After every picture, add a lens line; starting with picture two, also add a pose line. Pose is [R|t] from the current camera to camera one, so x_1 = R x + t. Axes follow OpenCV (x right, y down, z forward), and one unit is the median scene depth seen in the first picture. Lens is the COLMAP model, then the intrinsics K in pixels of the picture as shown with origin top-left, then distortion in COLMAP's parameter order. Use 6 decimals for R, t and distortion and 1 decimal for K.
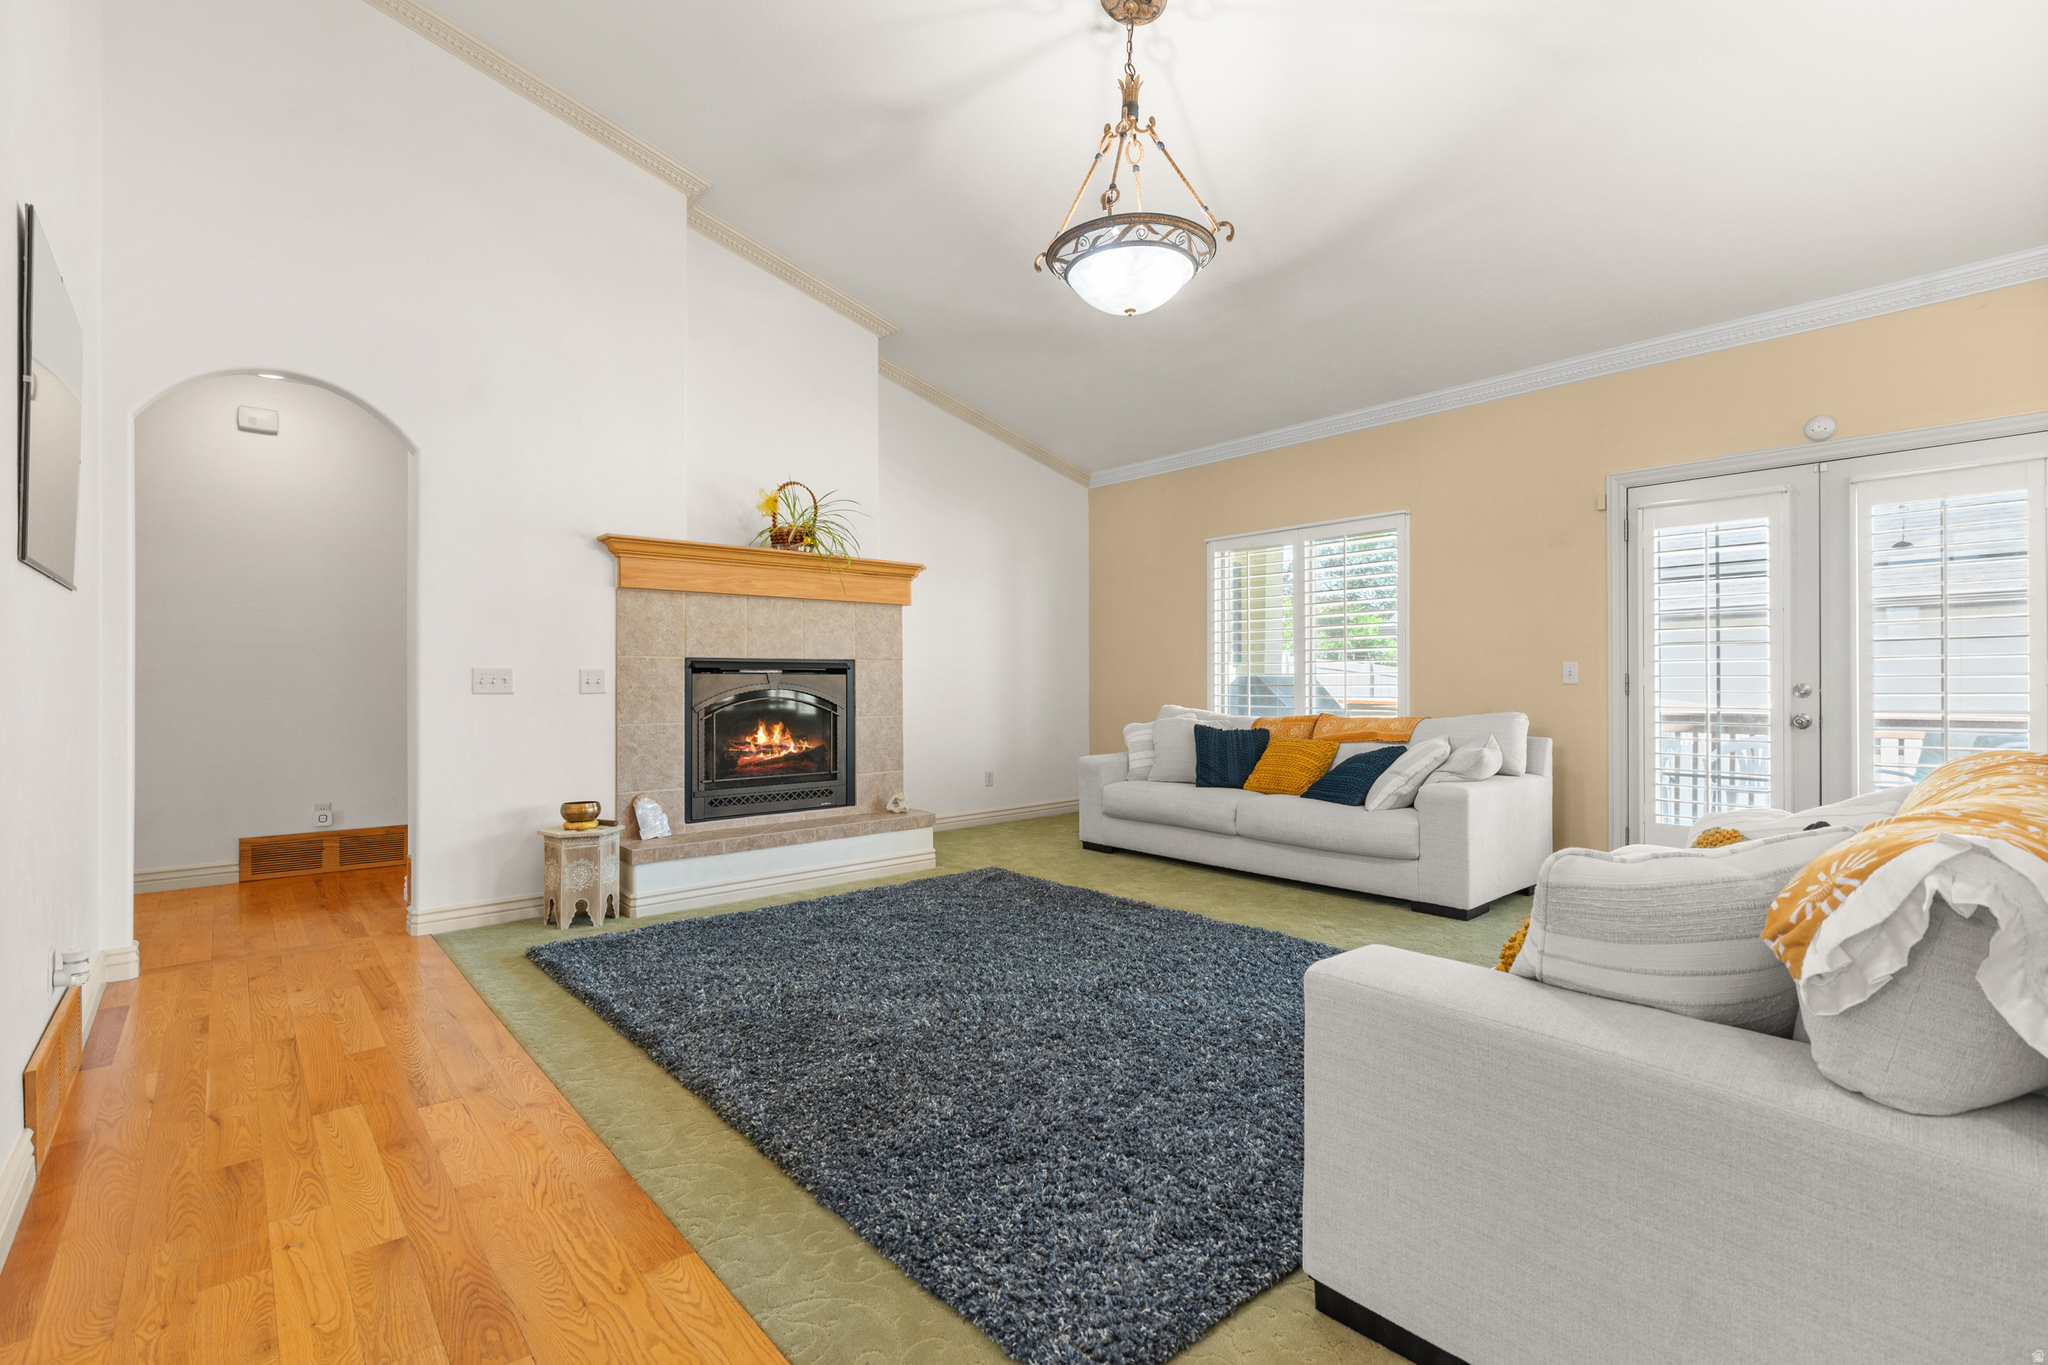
lens RADIAL K [[927.4, 0, 1016.4], [0, 927.4, 676.0], [0, 0, 1]] dist [0.000784, -0.000079]
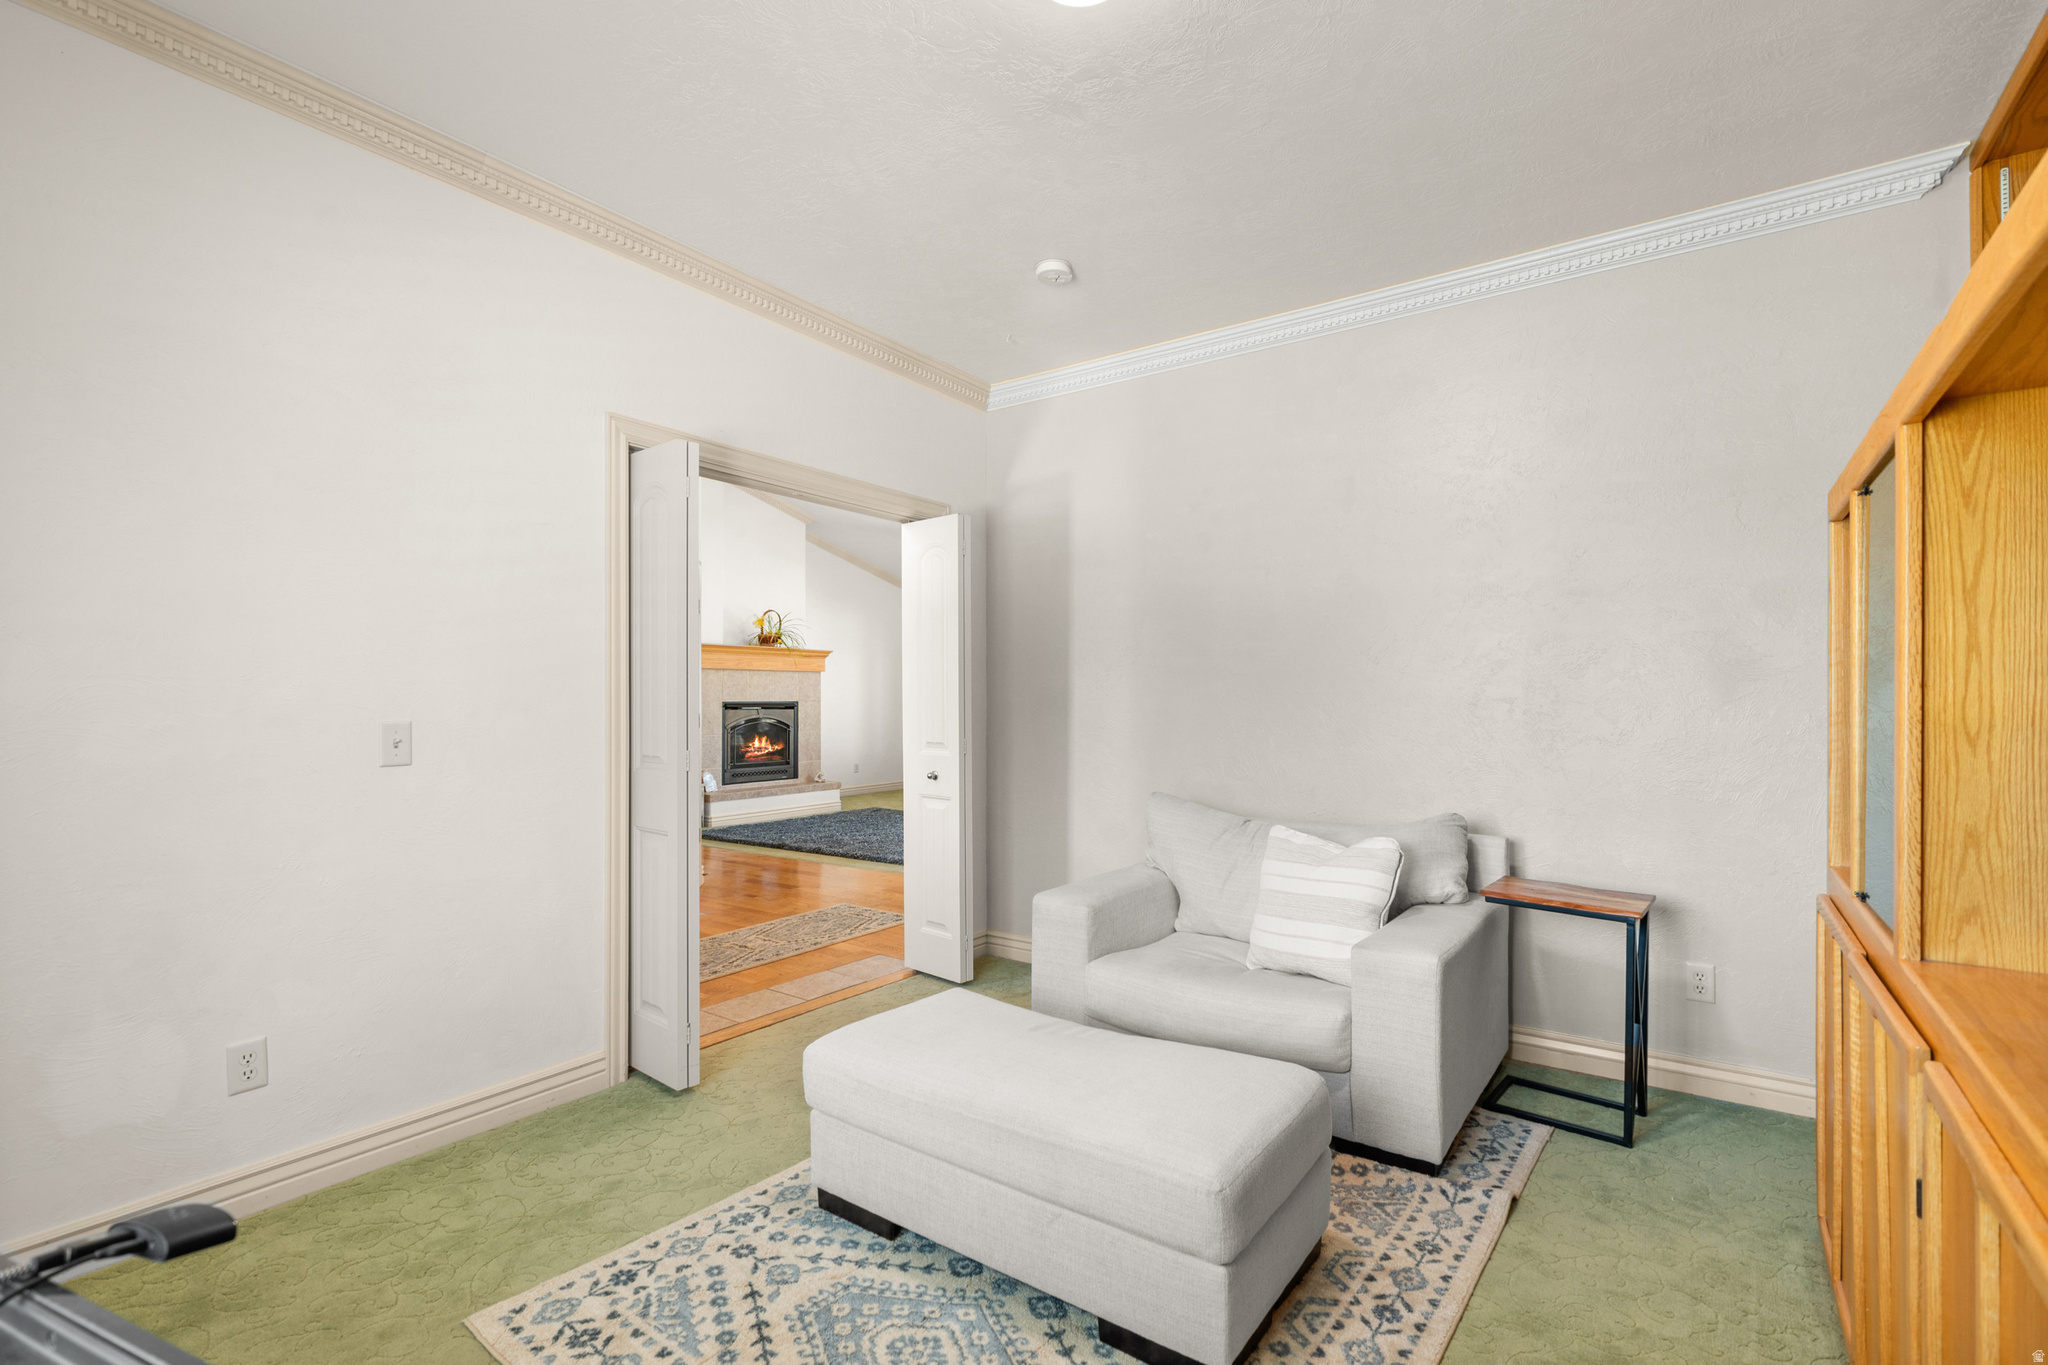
lens RADIAL K [[927.4, 0, 1016.4], [0, 927.4, 676.0], [0, 0, 1]] dist [0.000784, -0.000079]
pose [[0.973619, 0.007090, 0.228069, -0.191199], [-0.002399, 0.999780, -0.020836, -0.034383], [-0.228166, 0.019740, 0.973422, -1.050383]]
